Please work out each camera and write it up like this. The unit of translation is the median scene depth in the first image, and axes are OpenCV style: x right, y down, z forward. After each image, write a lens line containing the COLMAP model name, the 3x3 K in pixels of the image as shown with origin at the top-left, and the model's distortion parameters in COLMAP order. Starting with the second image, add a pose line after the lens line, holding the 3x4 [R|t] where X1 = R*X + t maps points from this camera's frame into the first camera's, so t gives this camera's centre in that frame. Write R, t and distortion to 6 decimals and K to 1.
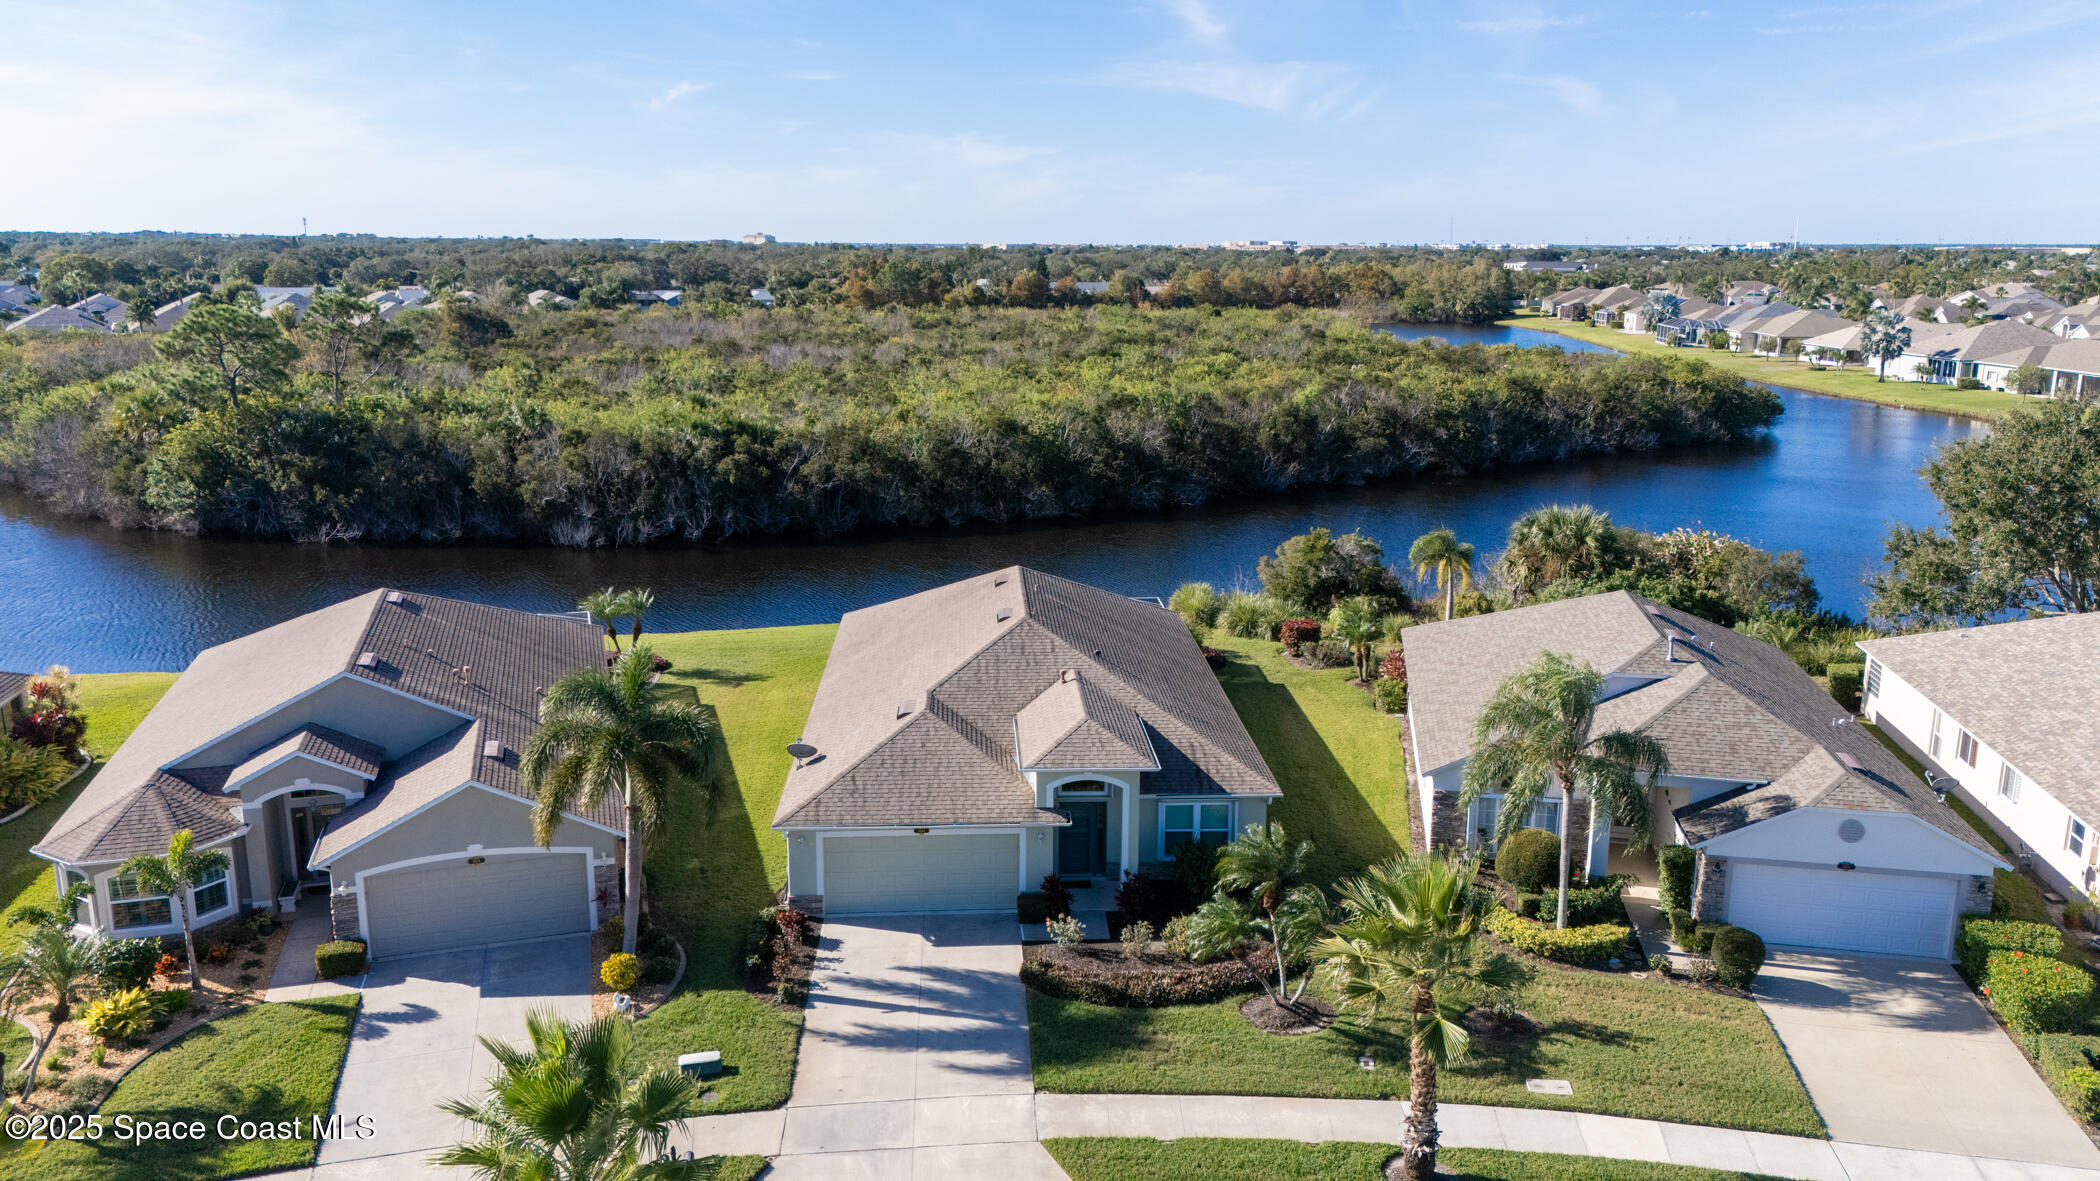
lens RADIAL K [[1535.2, 0, 1055.8], [0, 1535.2, 590.6], [0, 0, 1]] dist [0.075912, -0.071302]
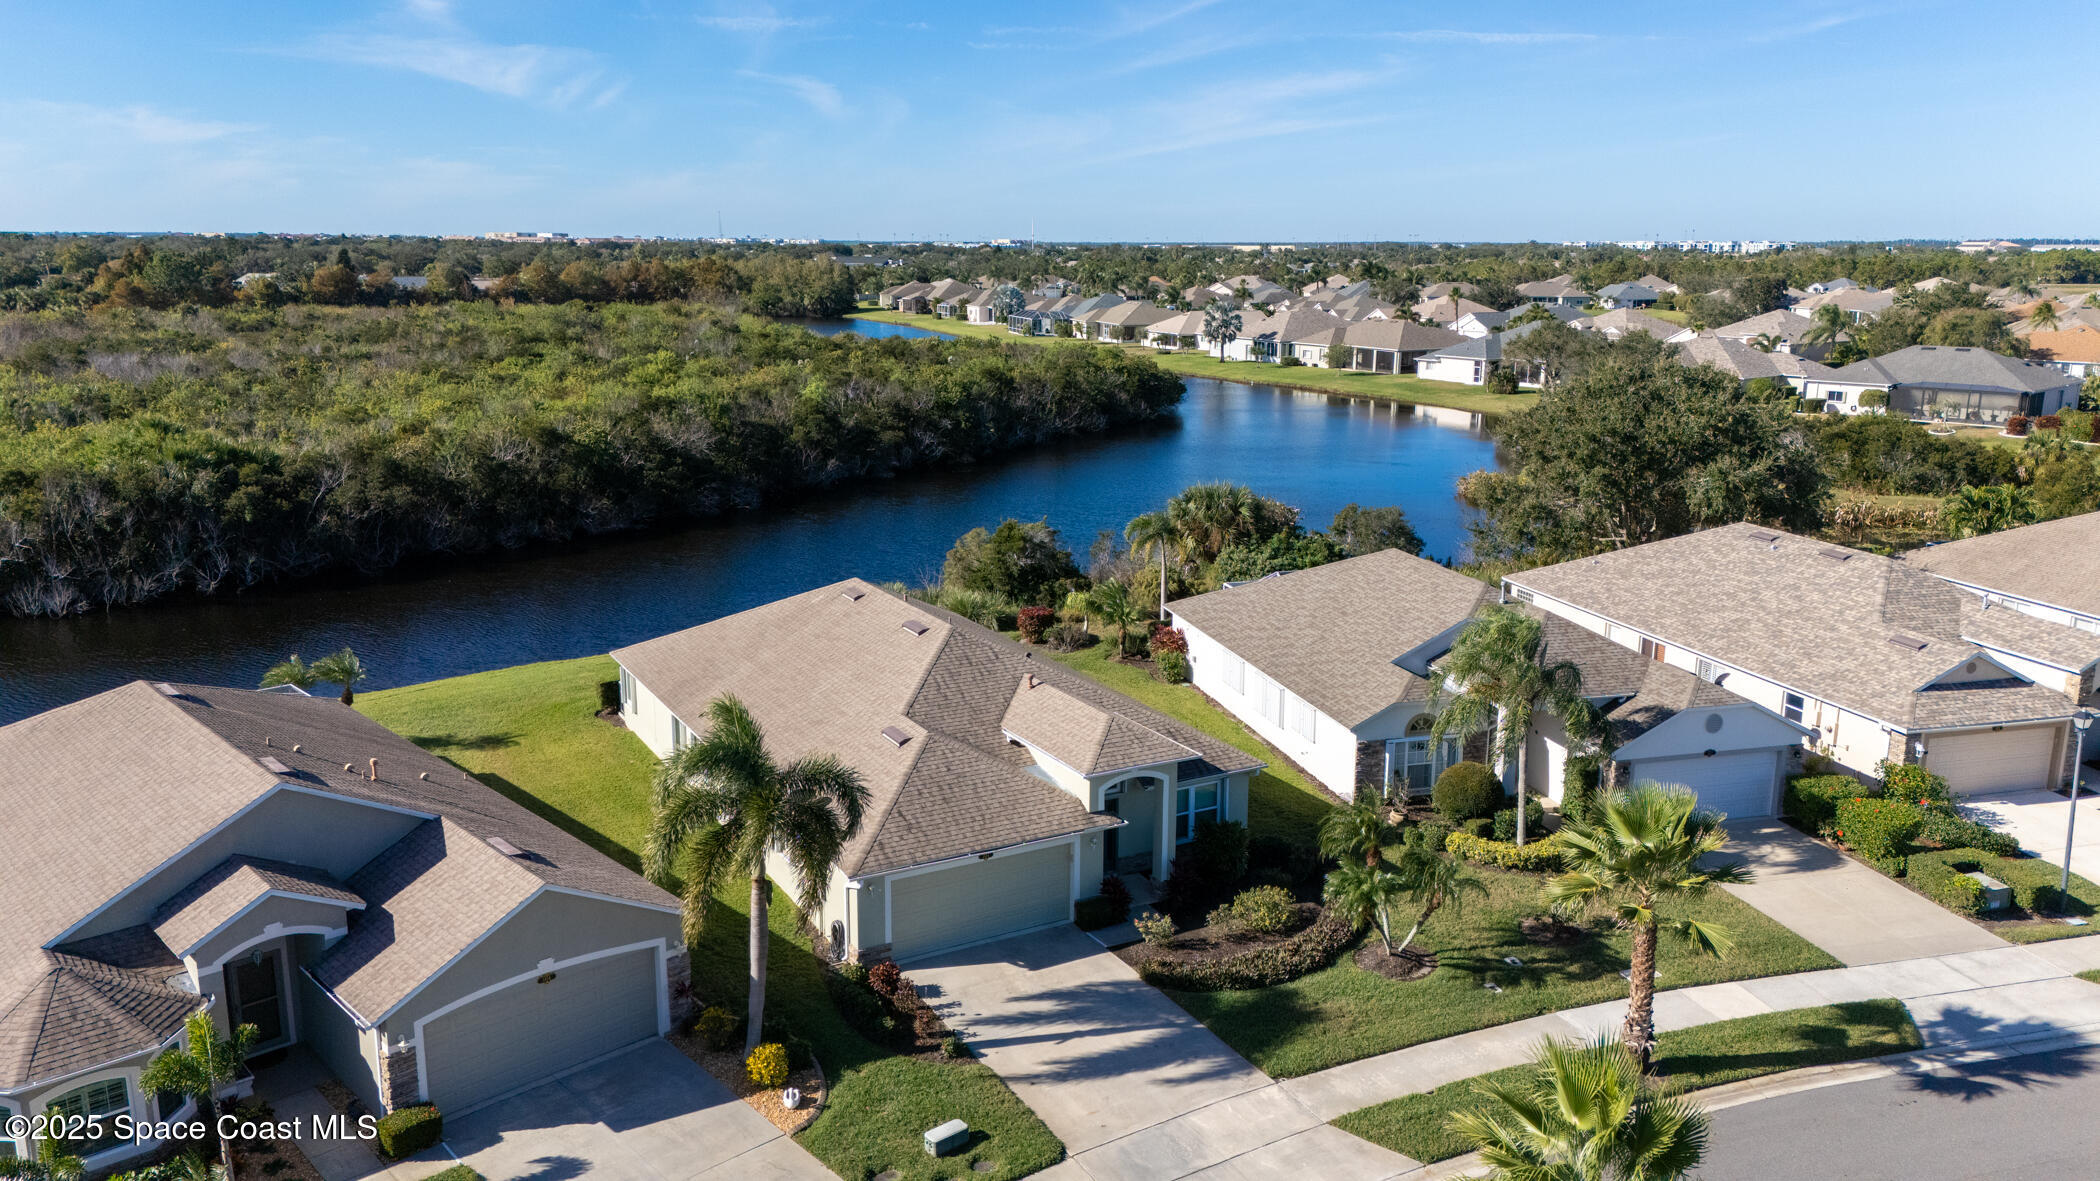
lens RADIAL K [[1535.2, 0, 1051.3], [0, 1535.2, 597.3], [0, 0, 1]] dist [0.075912, -0.071302]
pose [[0.899415, -0.099390, 0.425646, -0.403772], [0.096101, 0.994942, 0.029257, -0.025398], [-0.426401, 0.014591, 0.904416, 0.105772]]
